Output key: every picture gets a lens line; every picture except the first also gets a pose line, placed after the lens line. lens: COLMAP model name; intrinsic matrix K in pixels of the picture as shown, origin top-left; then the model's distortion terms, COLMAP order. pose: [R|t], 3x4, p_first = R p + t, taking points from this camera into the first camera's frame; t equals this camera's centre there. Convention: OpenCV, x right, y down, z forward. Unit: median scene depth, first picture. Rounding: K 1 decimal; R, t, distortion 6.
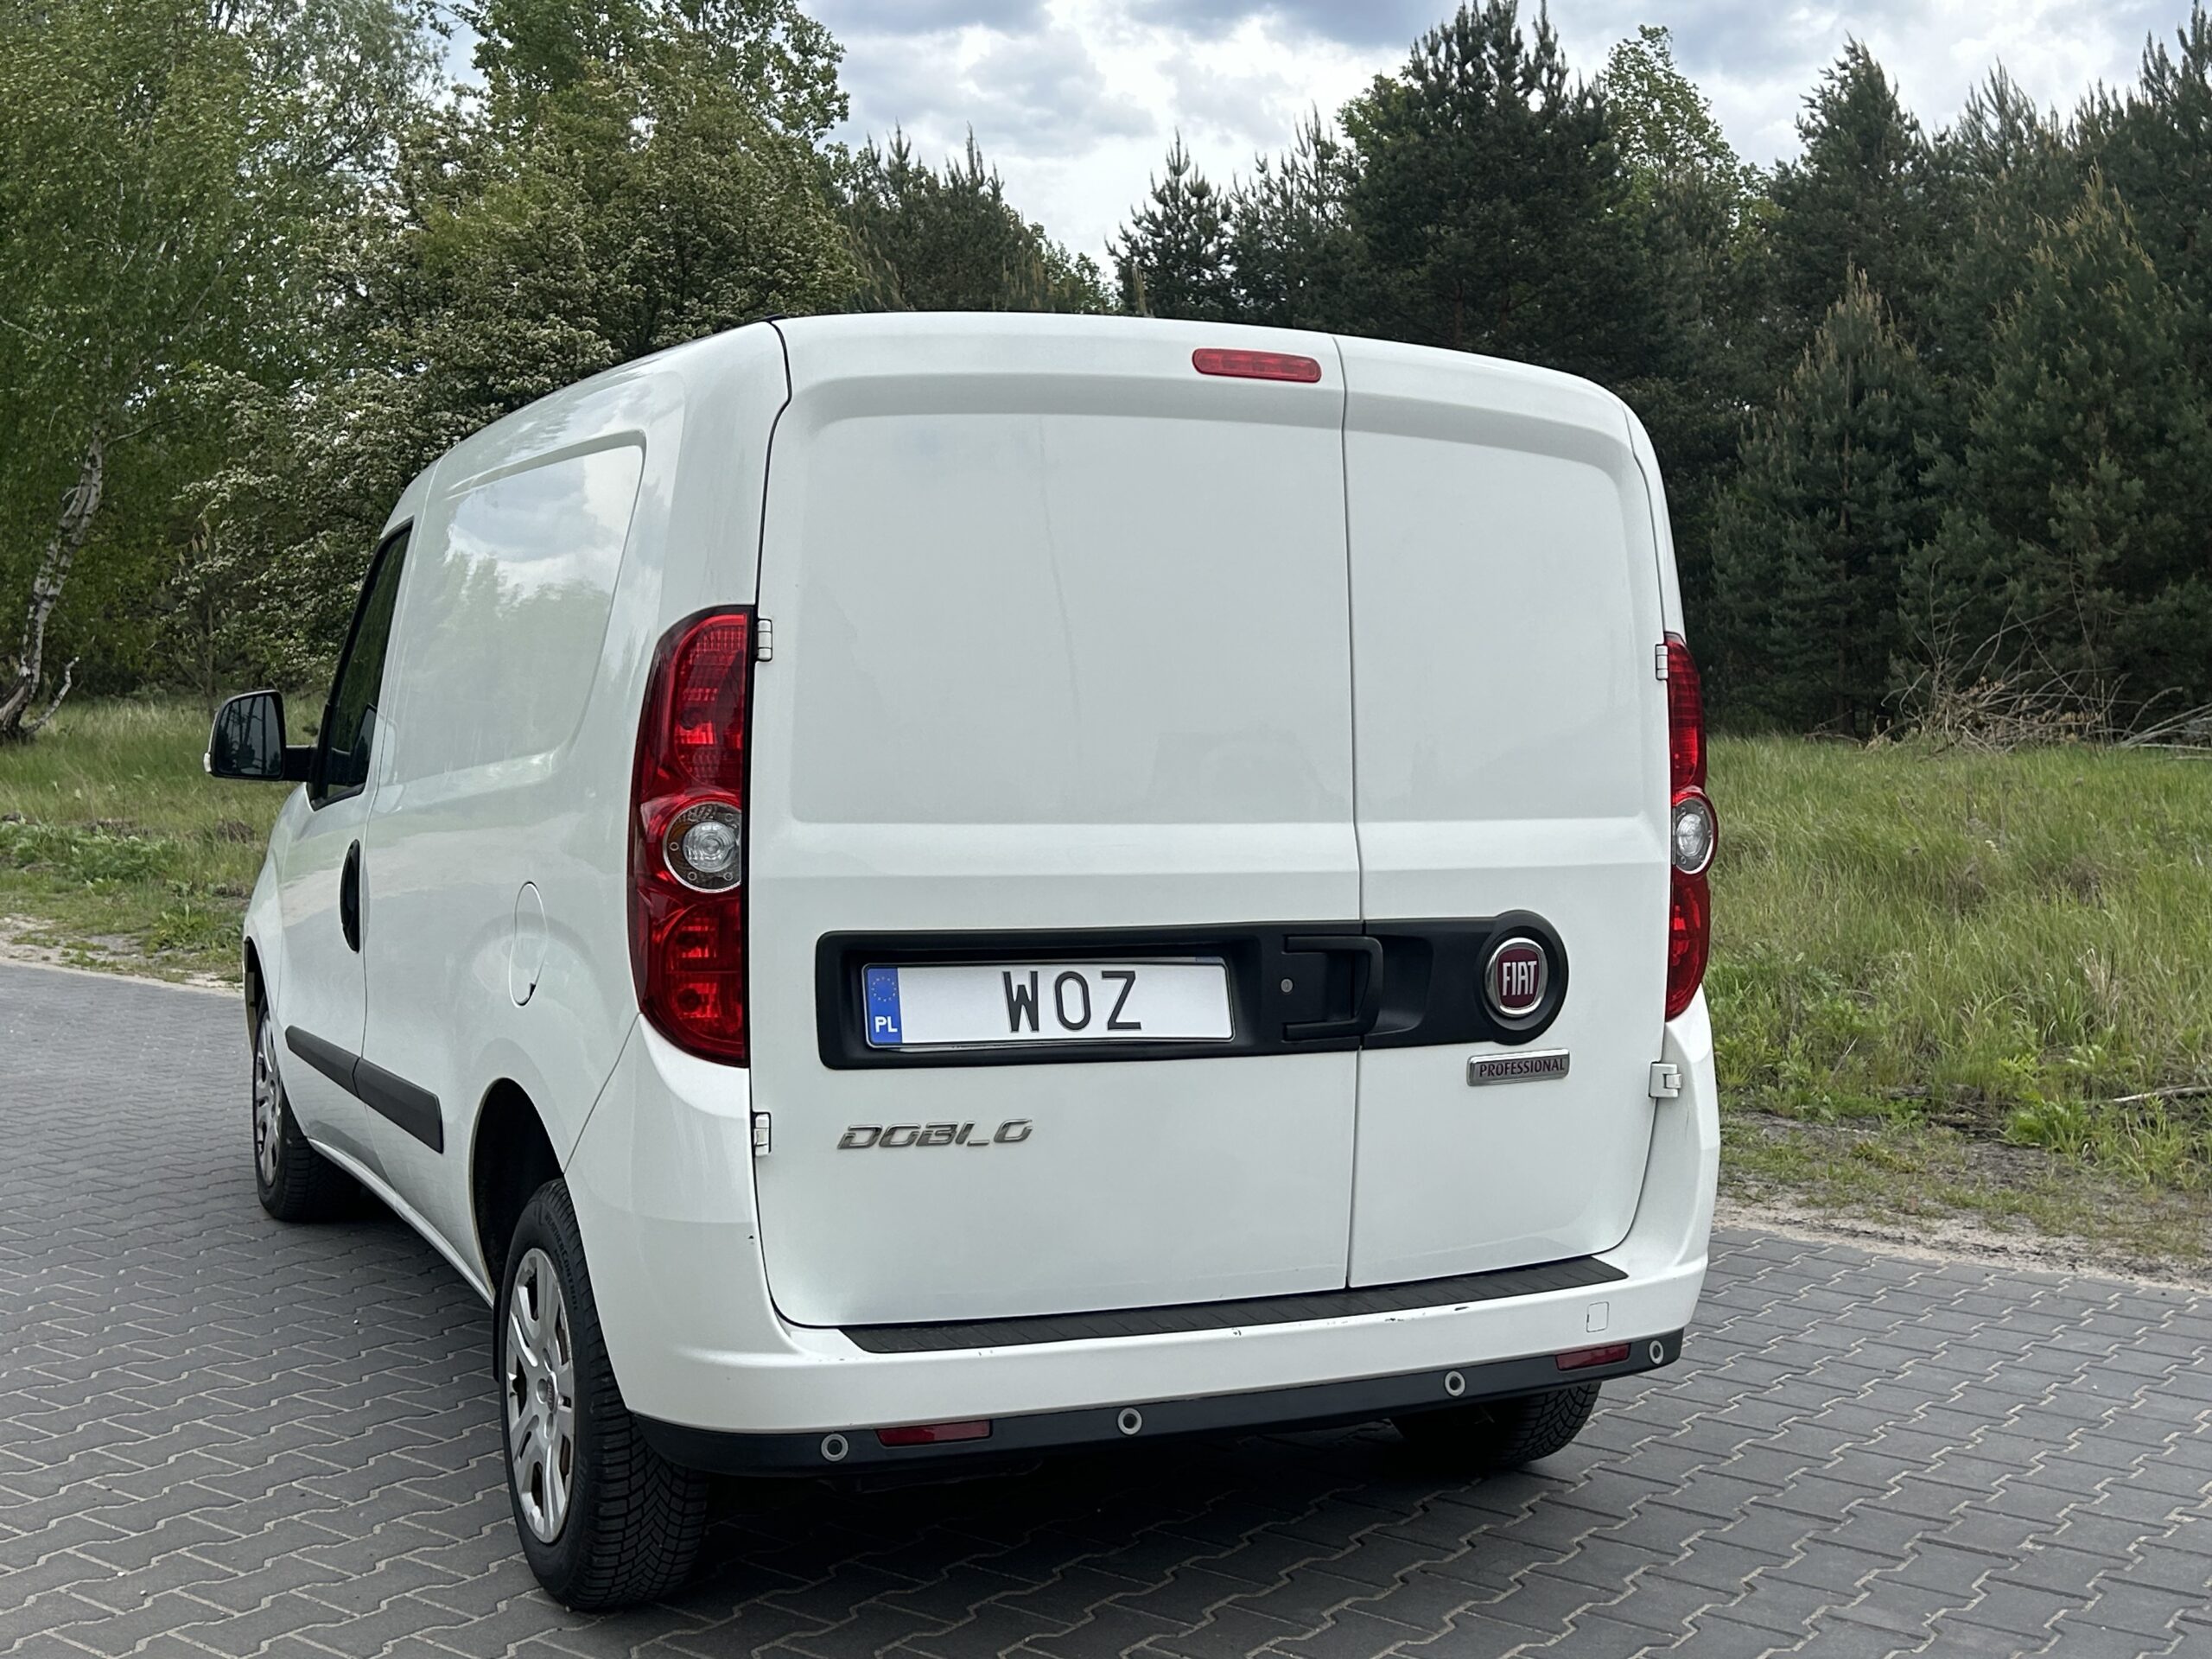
lens RADIAL K [[2611.6, 0, 1092.7], [0, 2611.6, 830.3], [0, 0, 1]] dist [0.048607, 0.000000]
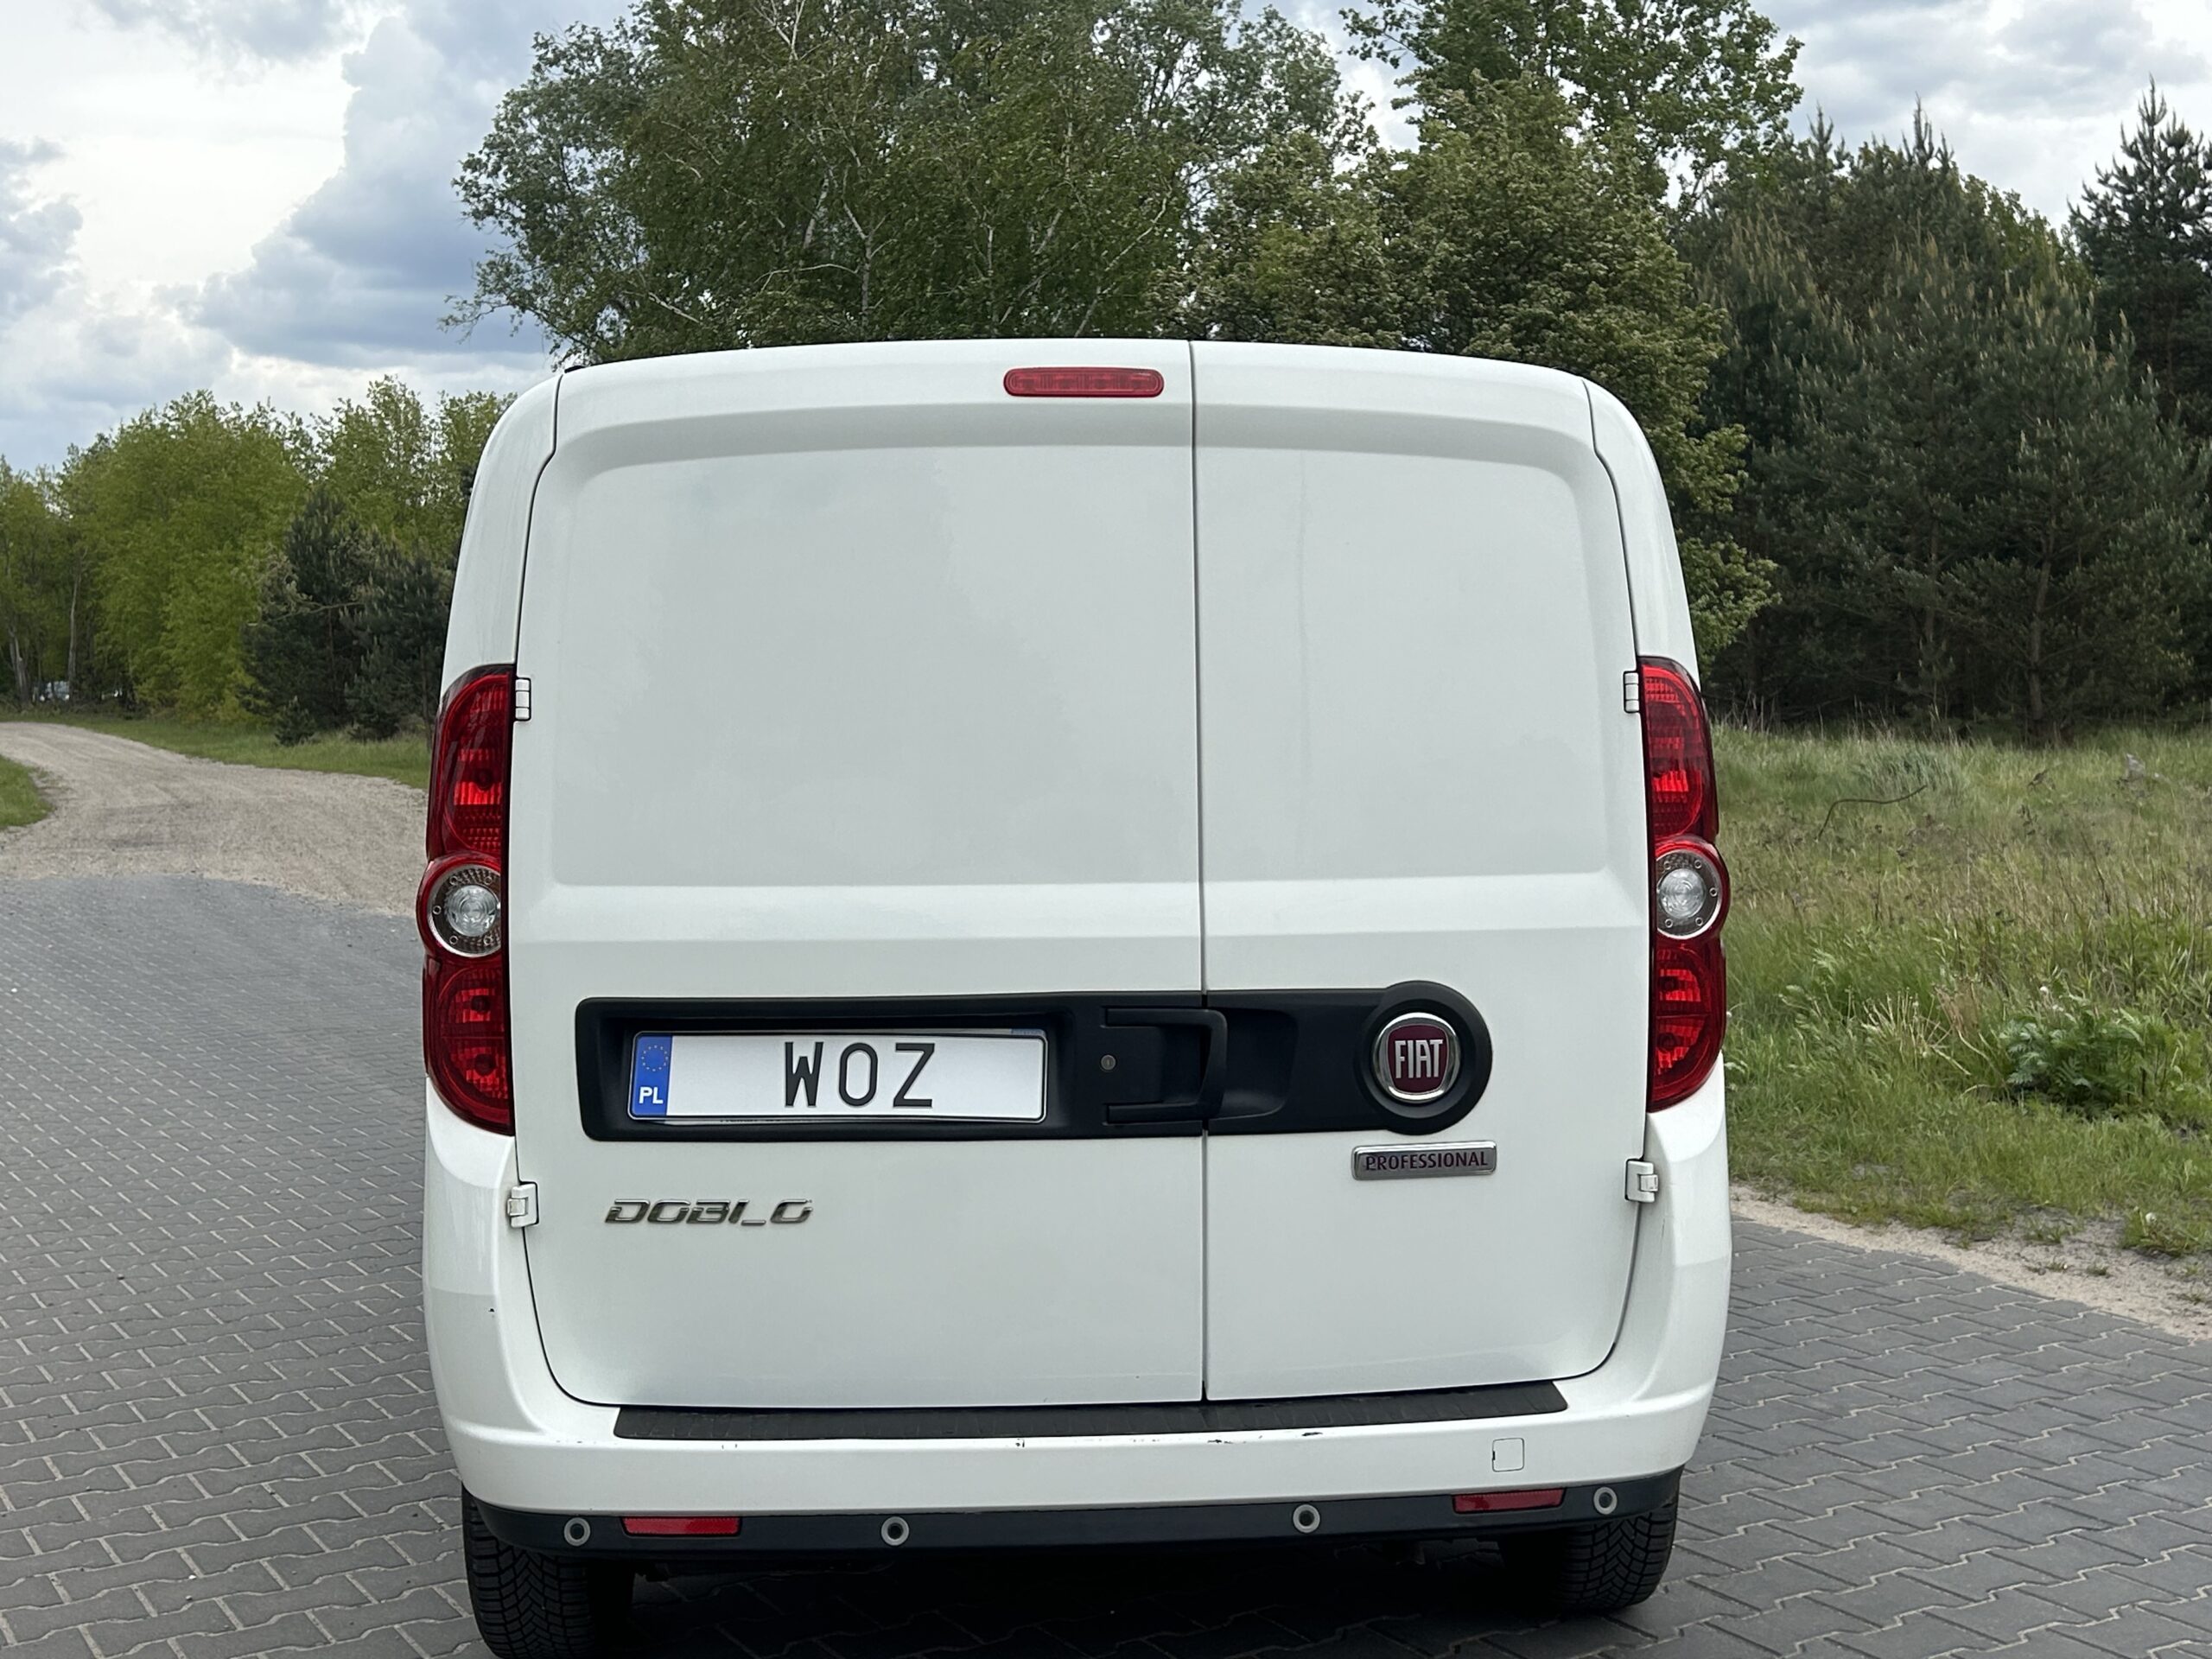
lens RADIAL K [[2611.6, 0, 1113.4], [0, 2611.6, 821.8], [0, 0, 1]] dist [0.048607, 0.000000]
pose [[0.930634, -0.006061, -0.365902, 0.402161], [0.003614, 0.999966, -0.007372, -0.017326], [0.365934, 0.005538, 0.930624, 0.153017]]
